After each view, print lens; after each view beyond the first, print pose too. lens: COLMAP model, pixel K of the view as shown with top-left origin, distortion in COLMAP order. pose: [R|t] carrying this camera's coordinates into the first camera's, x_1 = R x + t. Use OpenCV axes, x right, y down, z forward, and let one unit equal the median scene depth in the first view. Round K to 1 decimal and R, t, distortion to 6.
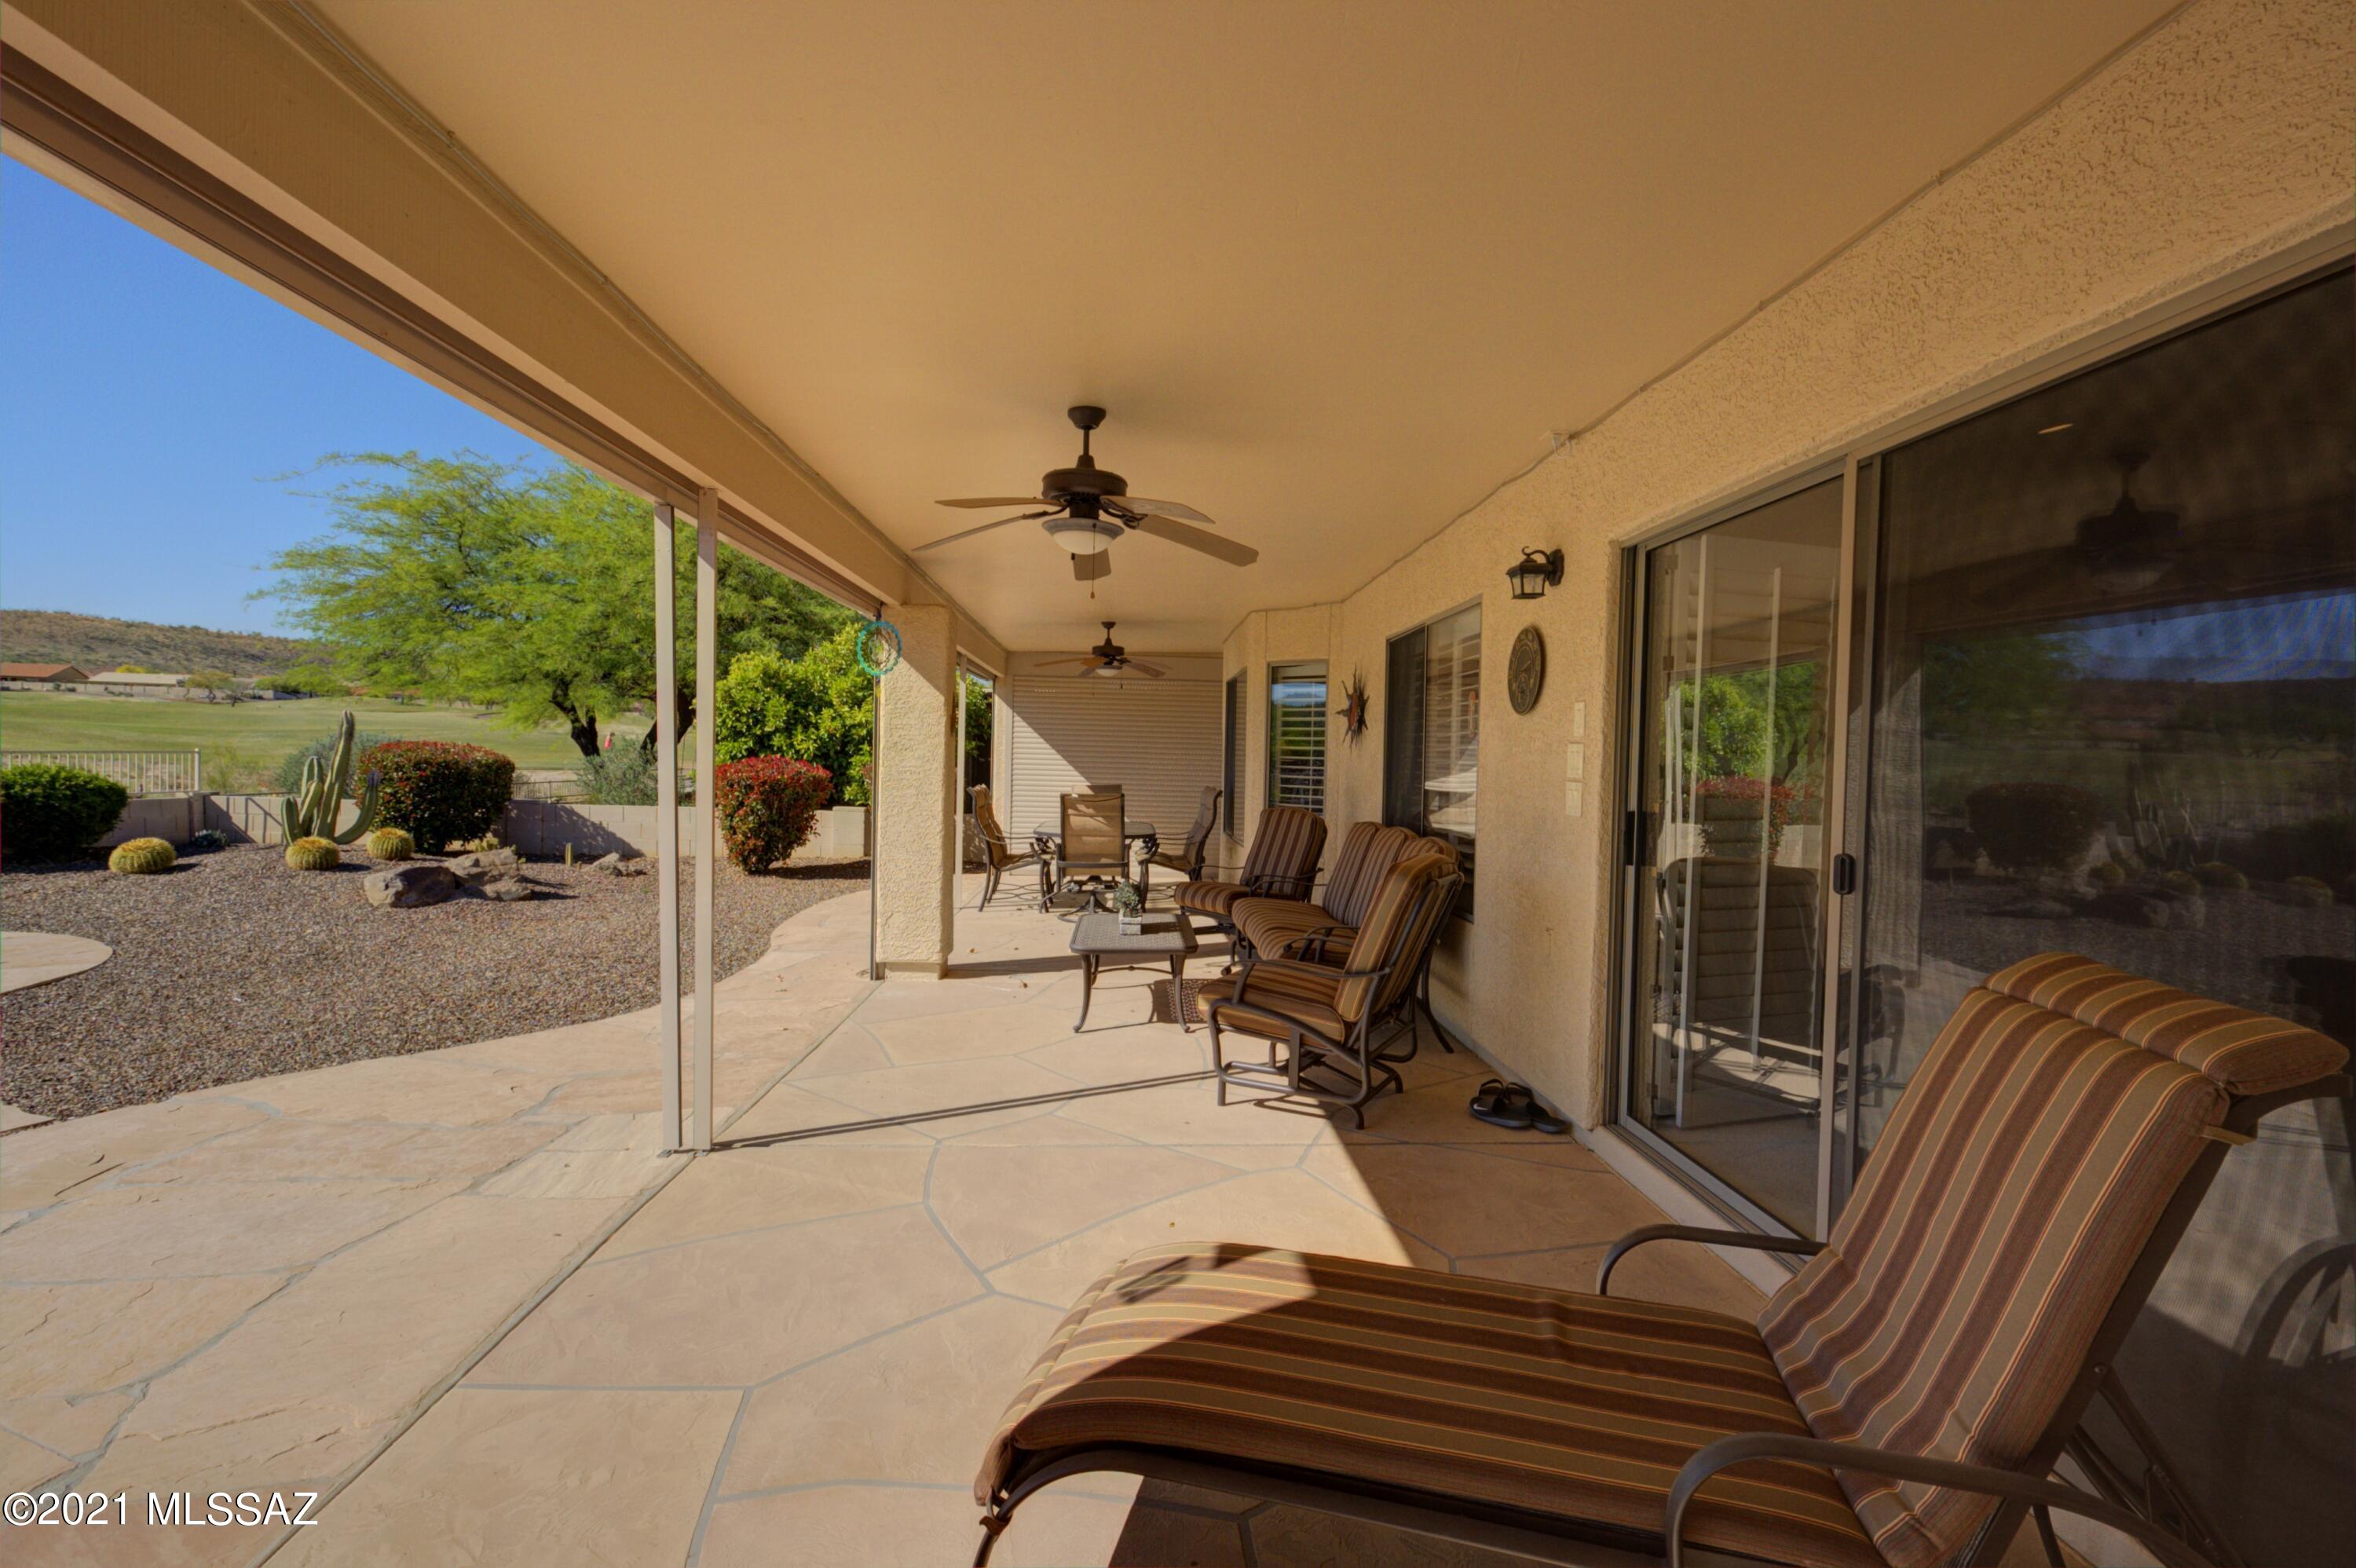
lens RADIAL K [[1077.9, 0, 1179.7], [0, 1077.9, 796.2], [0, 0, 1]] dist [-0.017951, 0.018429]
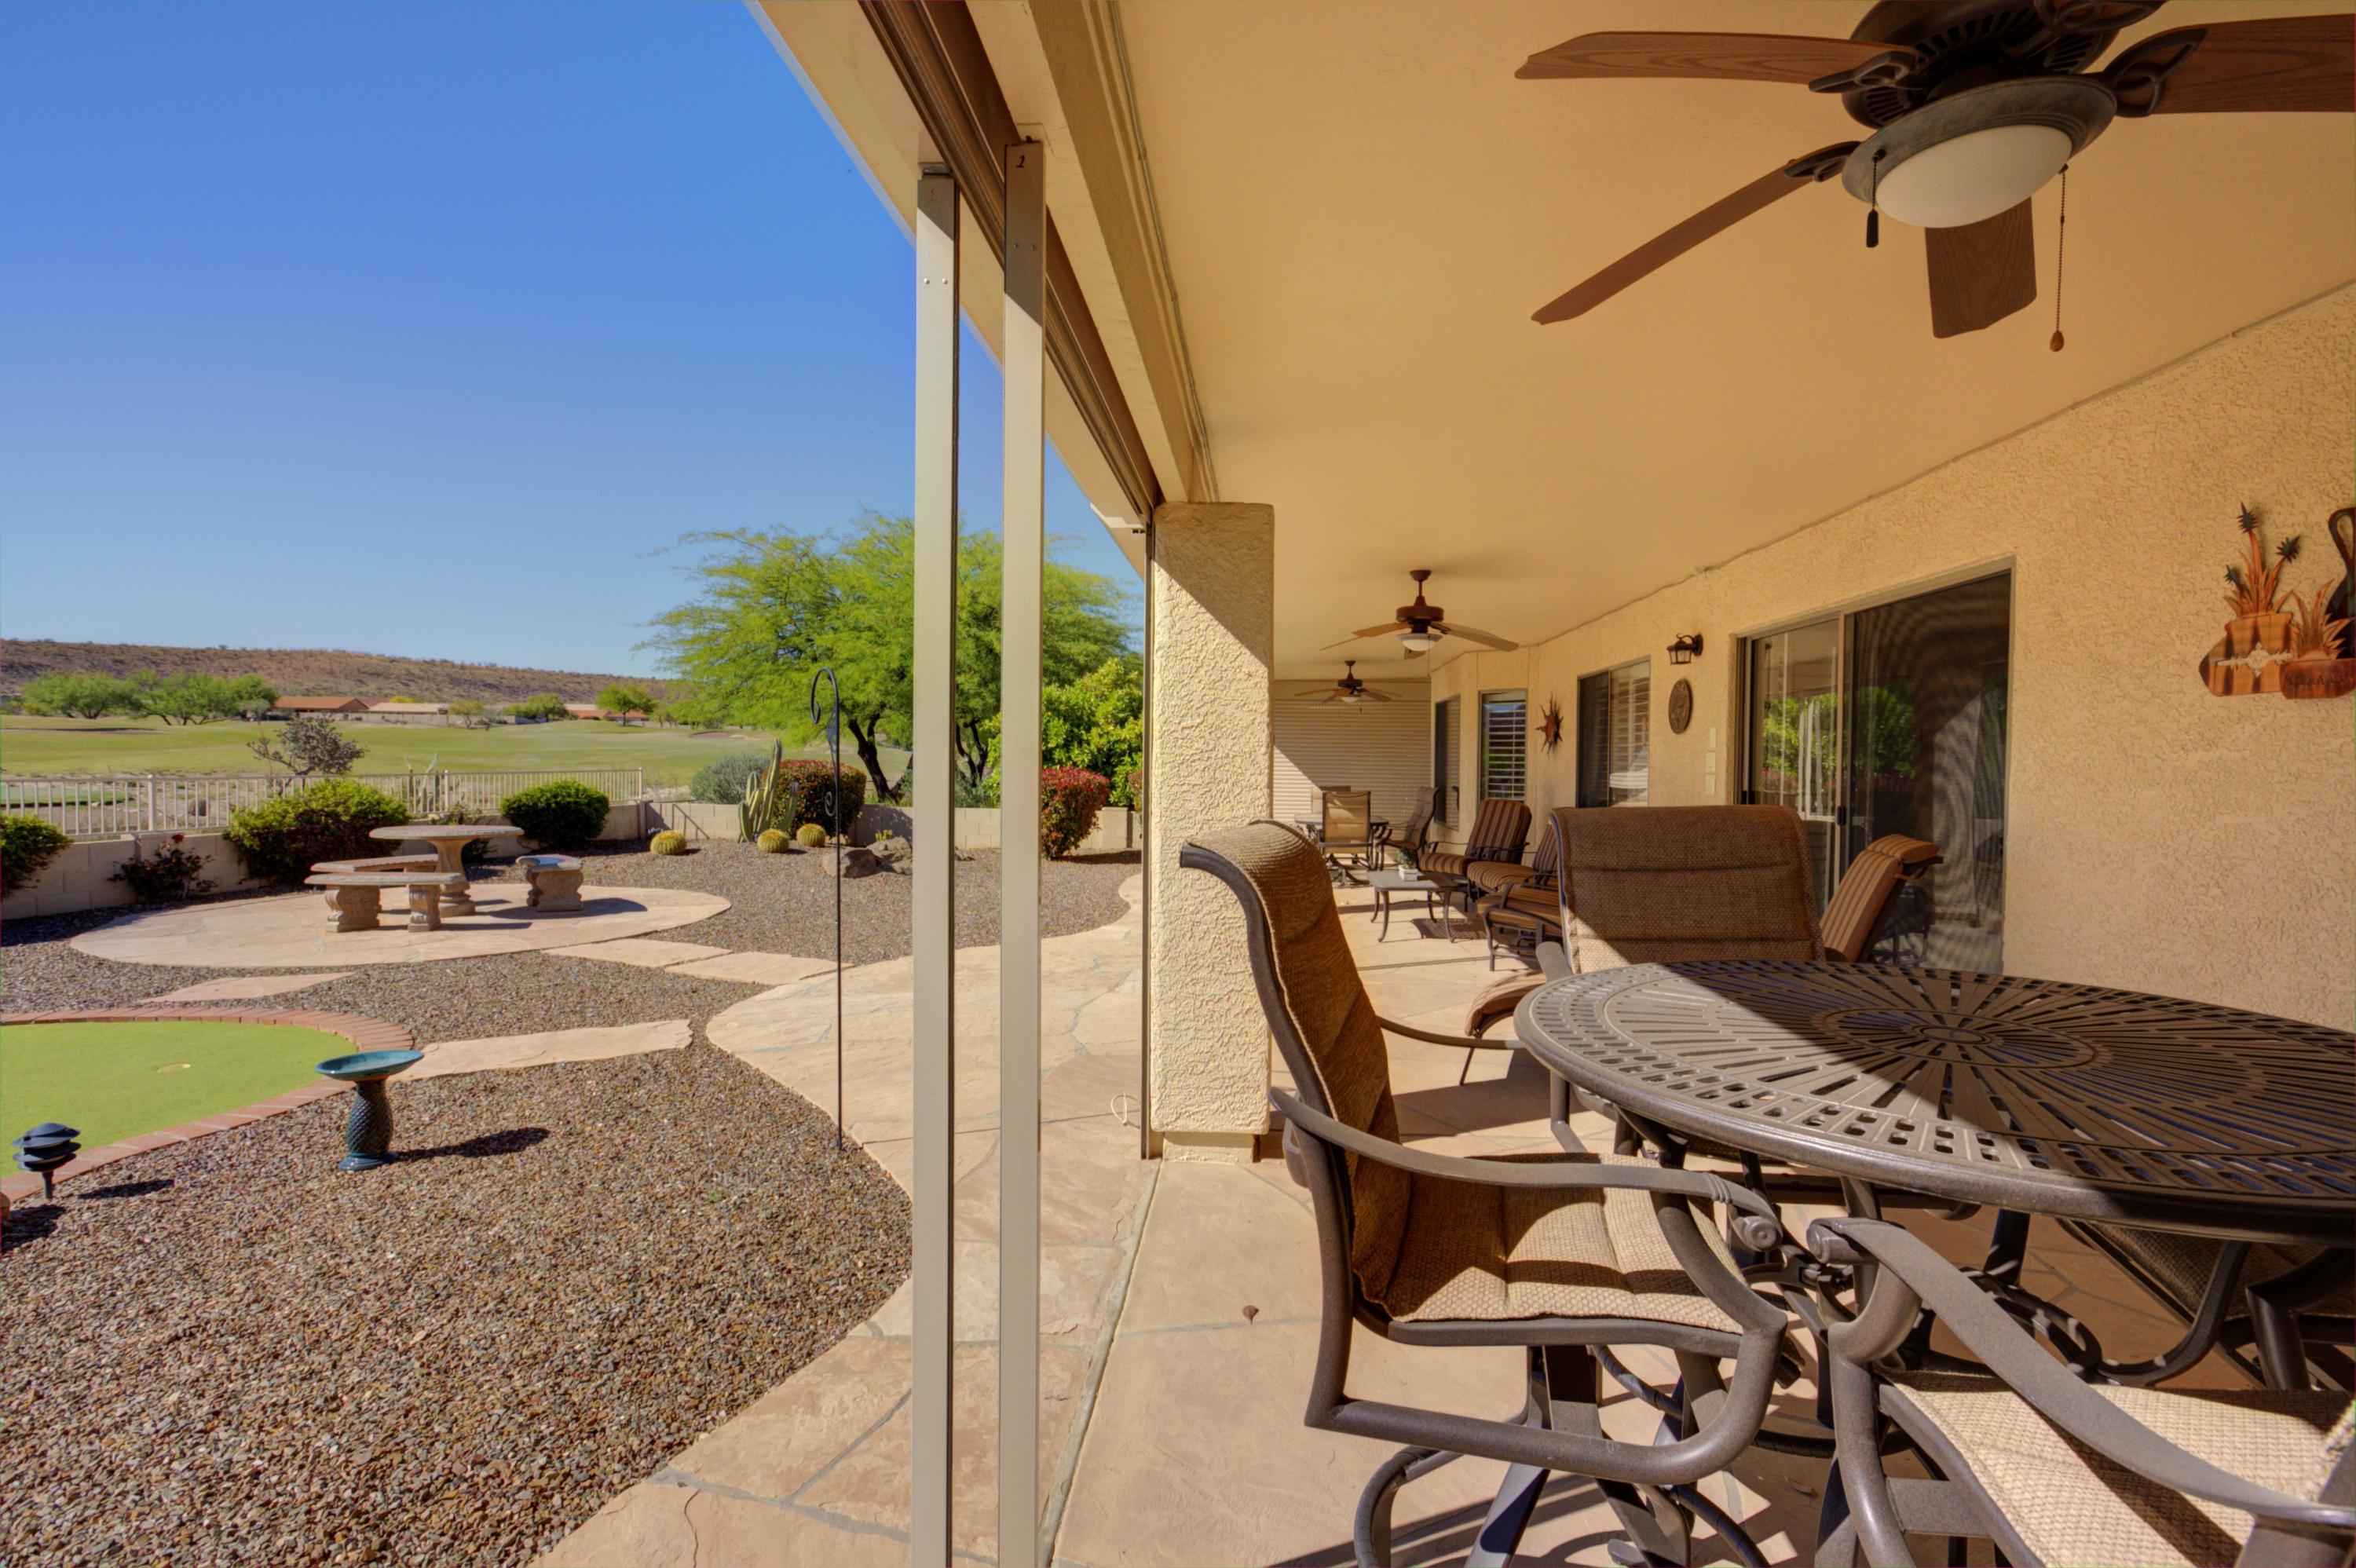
lens RADIAL K [[1077.9, 0, 1179.7], [0, 1077.9, 796.2], [0, 0, 1]] dist [-0.017951, 0.018429]
pose [[0.990891, -0.010315, -0.134273, -0.076961], [0.009424, 0.999929, -0.007276, 0.008236], [0.134339, 0.005944, 0.990918, -0.259198]]
